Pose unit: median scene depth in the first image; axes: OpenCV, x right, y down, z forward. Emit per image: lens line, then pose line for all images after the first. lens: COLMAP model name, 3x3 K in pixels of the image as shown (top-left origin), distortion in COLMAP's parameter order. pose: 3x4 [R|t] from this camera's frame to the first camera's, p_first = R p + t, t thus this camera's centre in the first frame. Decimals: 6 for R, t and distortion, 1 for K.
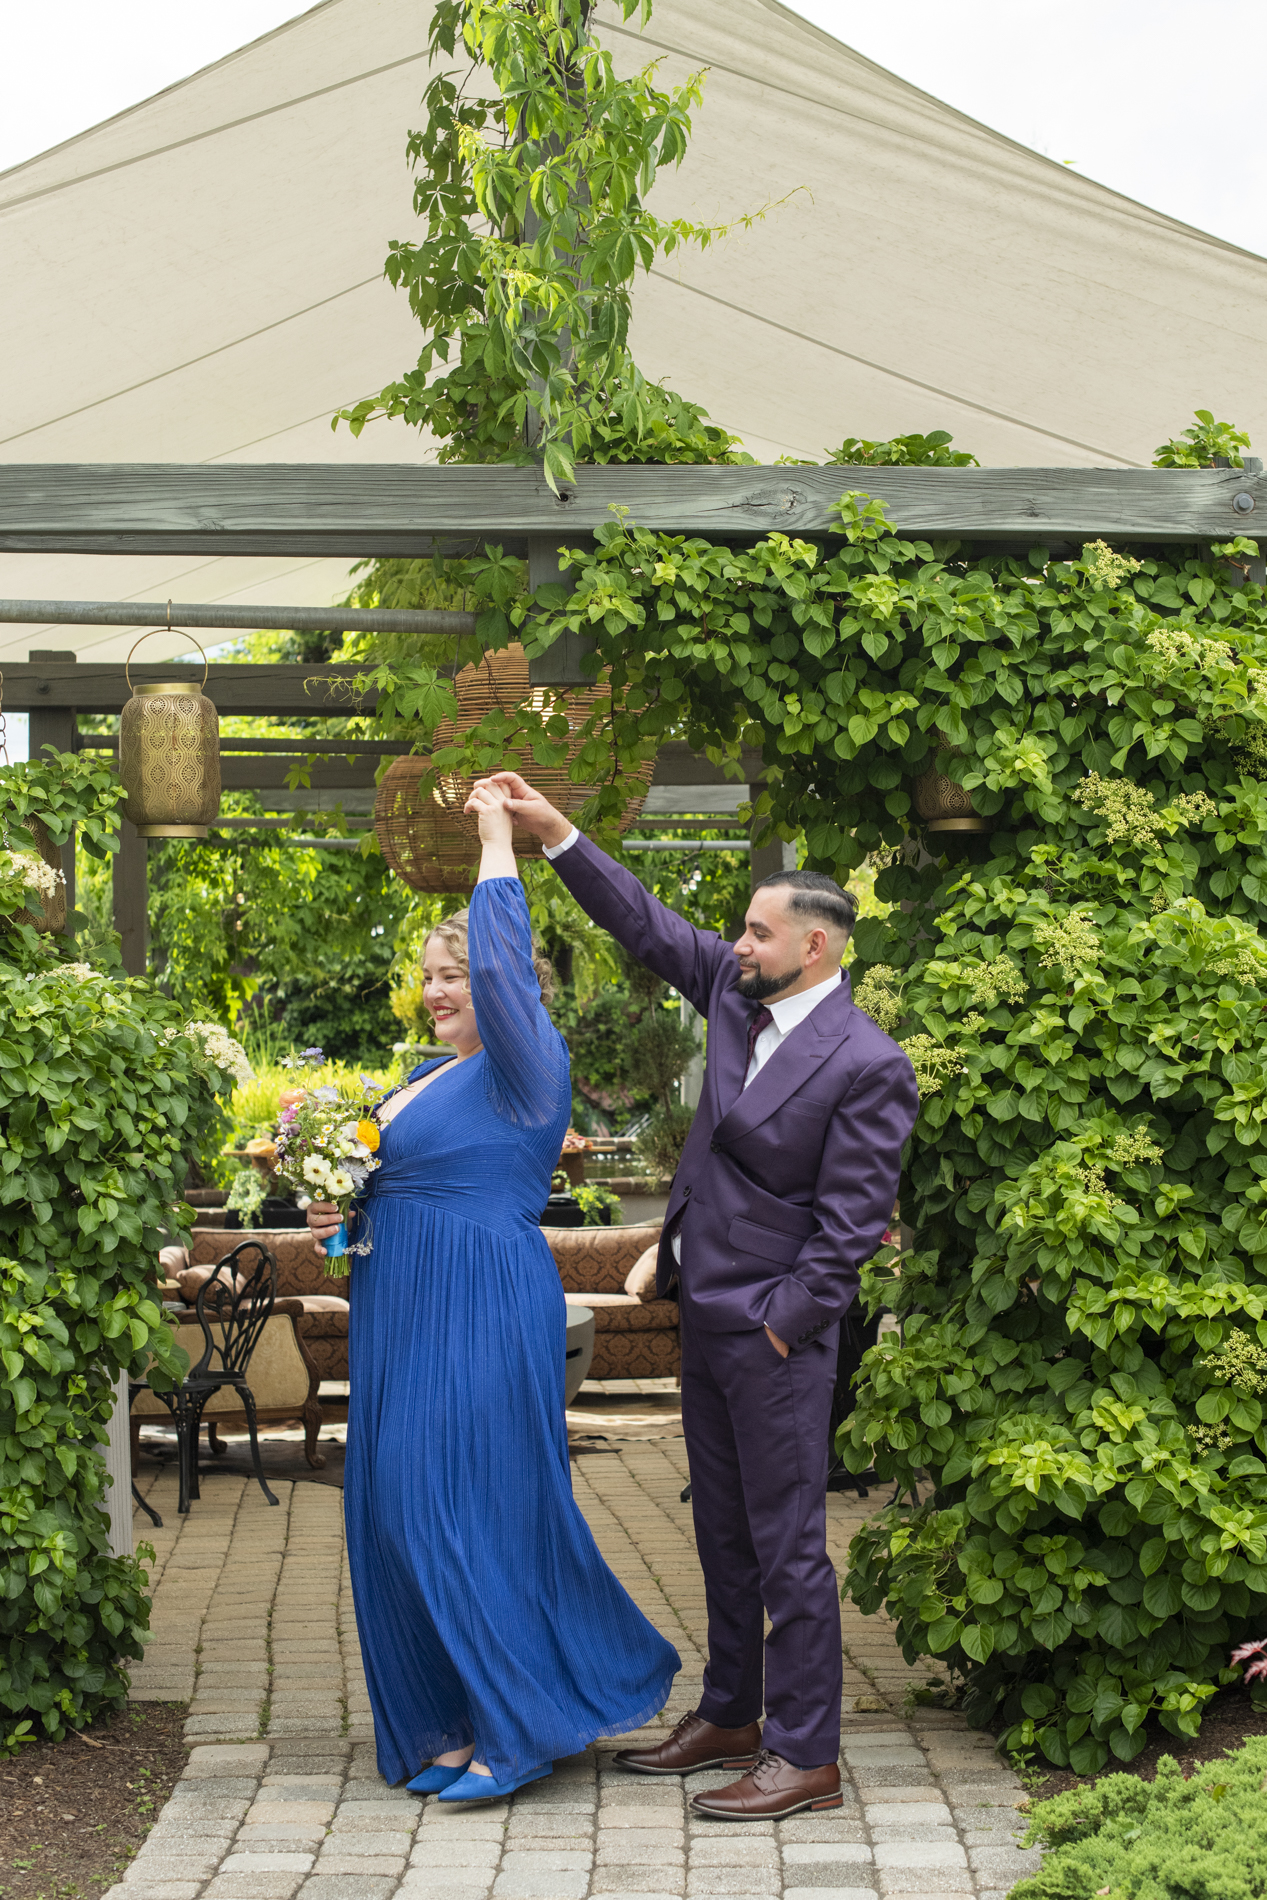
lens RADIAL K [[3049.4, 0, 797.9], [0, 3049.4, 1094.3], [0, 0, 1]] dist [-0.136720, 0.092503]
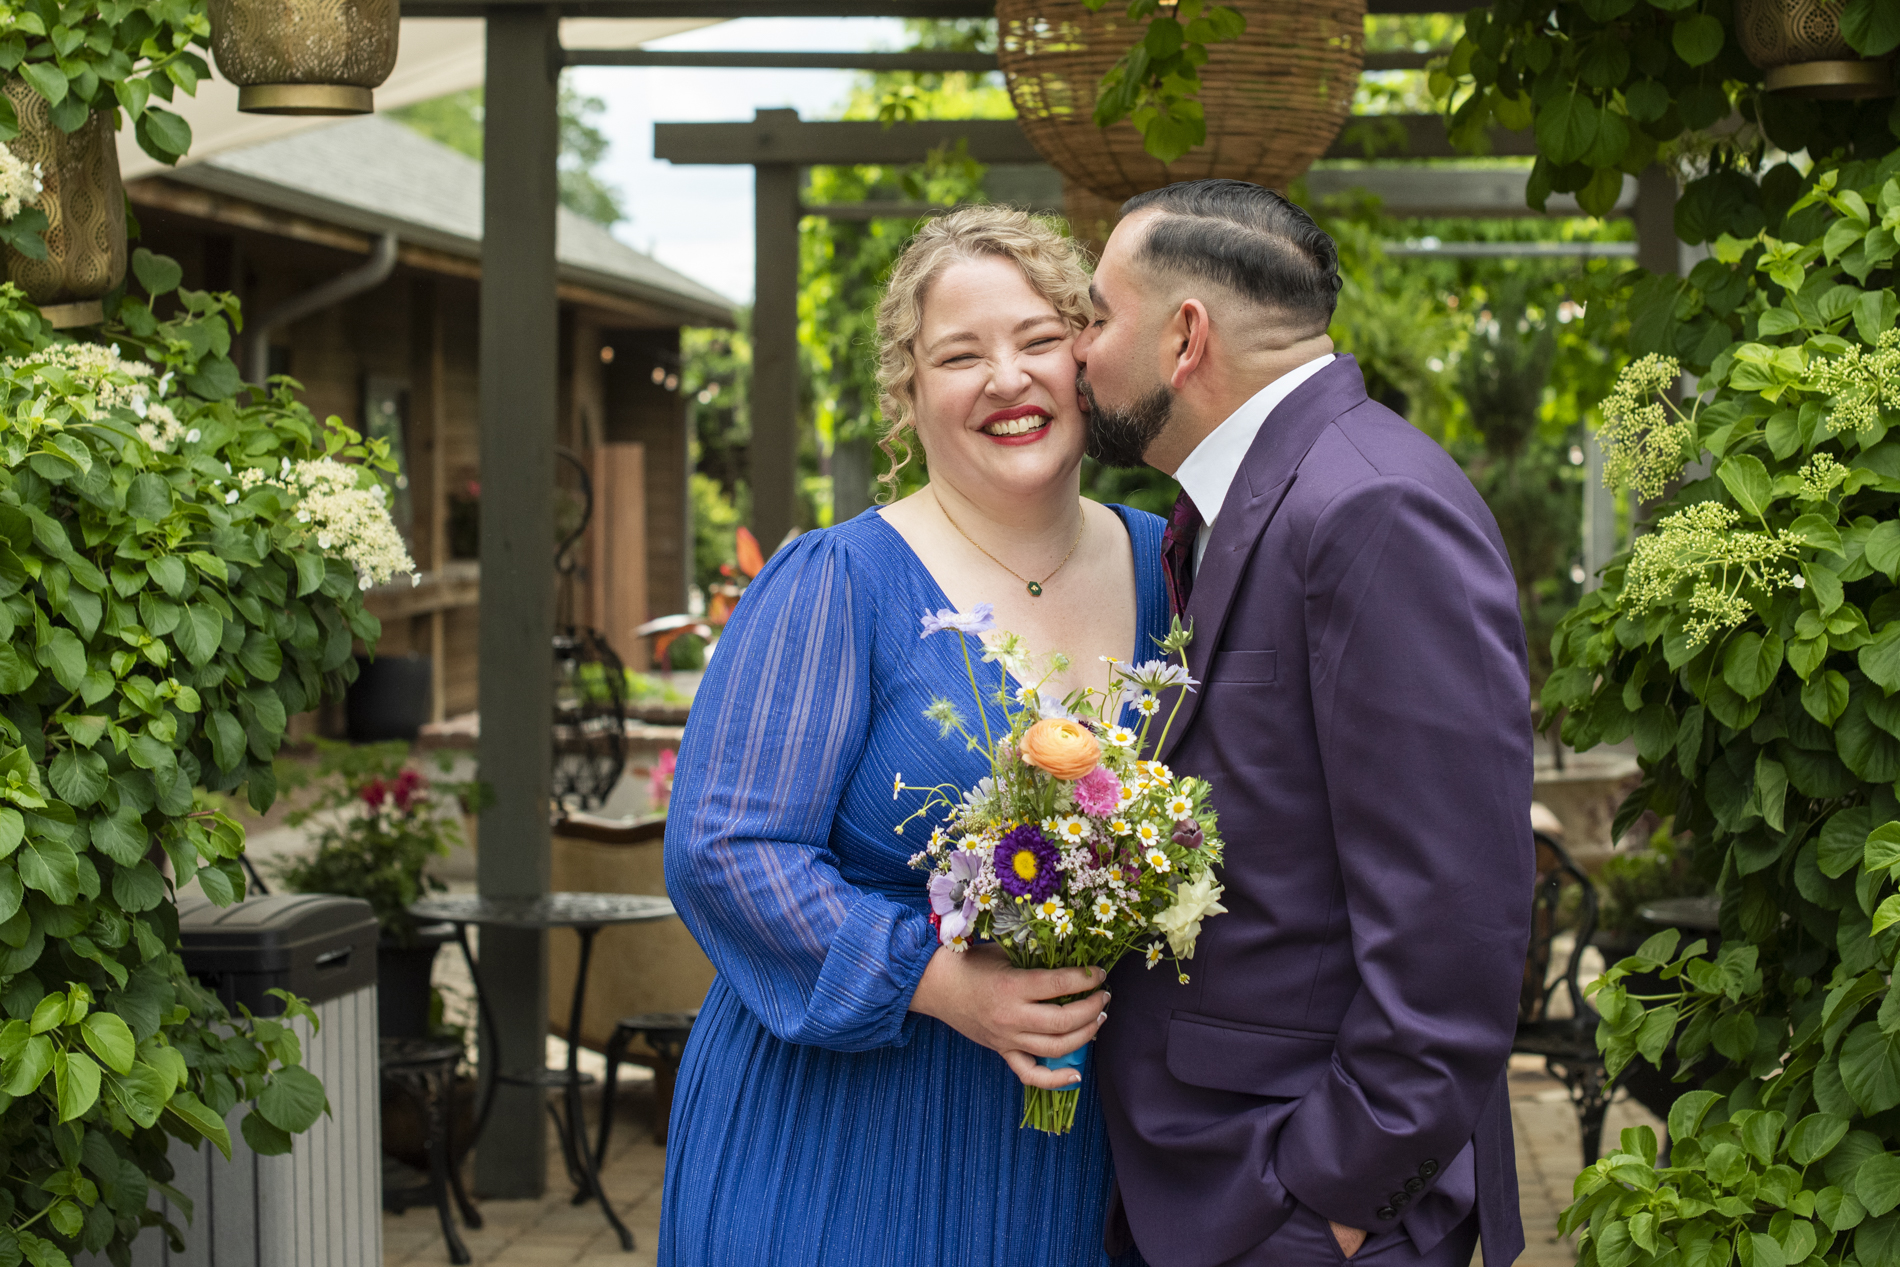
lens RADIAL K [[3420.0, 0, 1024.8], [0, 3420.0, 501.0], [0, 0, 1]] dist [-0.137311, 0.157013]
pose [[0.976071, 0.011211, -0.217162, 0.049555], [-0.016165, 0.999648, -0.021051, -0.006492], [0.216850, 0.024058, 0.975909, 0.459900]]
